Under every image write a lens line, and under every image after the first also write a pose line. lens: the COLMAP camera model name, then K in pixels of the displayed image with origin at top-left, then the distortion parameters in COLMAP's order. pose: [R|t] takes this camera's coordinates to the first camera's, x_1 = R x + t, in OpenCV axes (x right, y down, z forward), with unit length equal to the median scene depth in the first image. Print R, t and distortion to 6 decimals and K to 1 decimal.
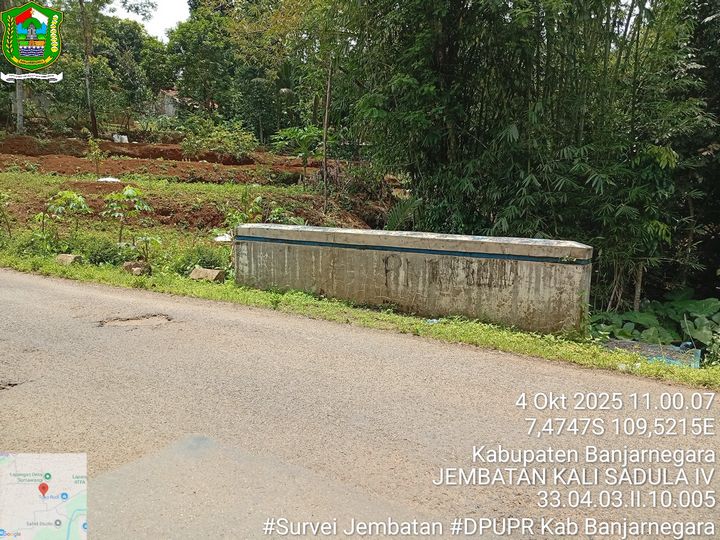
lens RADIAL K [[551.3, 0, 360.0], [0, 551.3, 270.0], [0, 0, 1]] dist [0.057533, -0.111436]
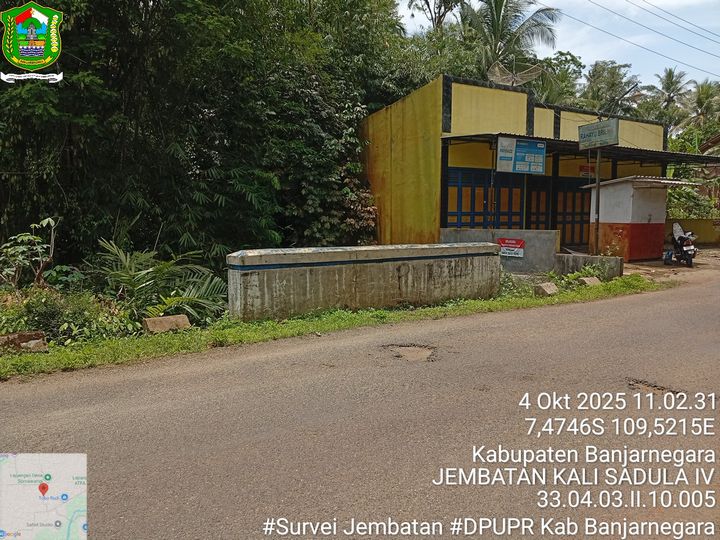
lens RADIAL K [[551.3, 0, 358.6], [0, 551.3, 274.3], [0, 0, 1]] dist [0.057533, -0.111436]
pose [[0.387052, -0.115164, 0.914838, -1.120338], [0.122563, 0.989791, 0.072745, -0.106707], [-0.913876, 0.083969, 0.397215, 0.591171]]
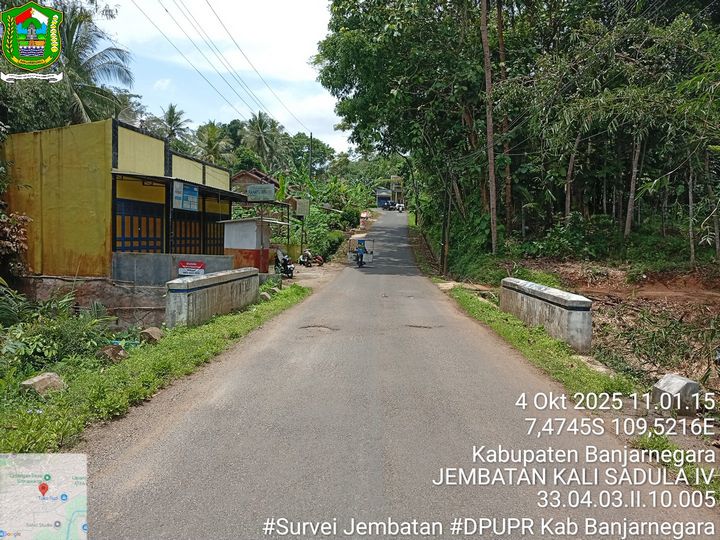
lens RADIAL K [[551.3, 0, 359.9], [0, 551.3, 267.8], [0, 0, 1]] dist [0.057533, -0.111436]
pose [[-0.456601, -0.081372, 0.885942, -1.797255], [0.070381, 0.989384, 0.127146, -0.288980], [-0.886883, 0.120408, -0.446027, 1.439764]]
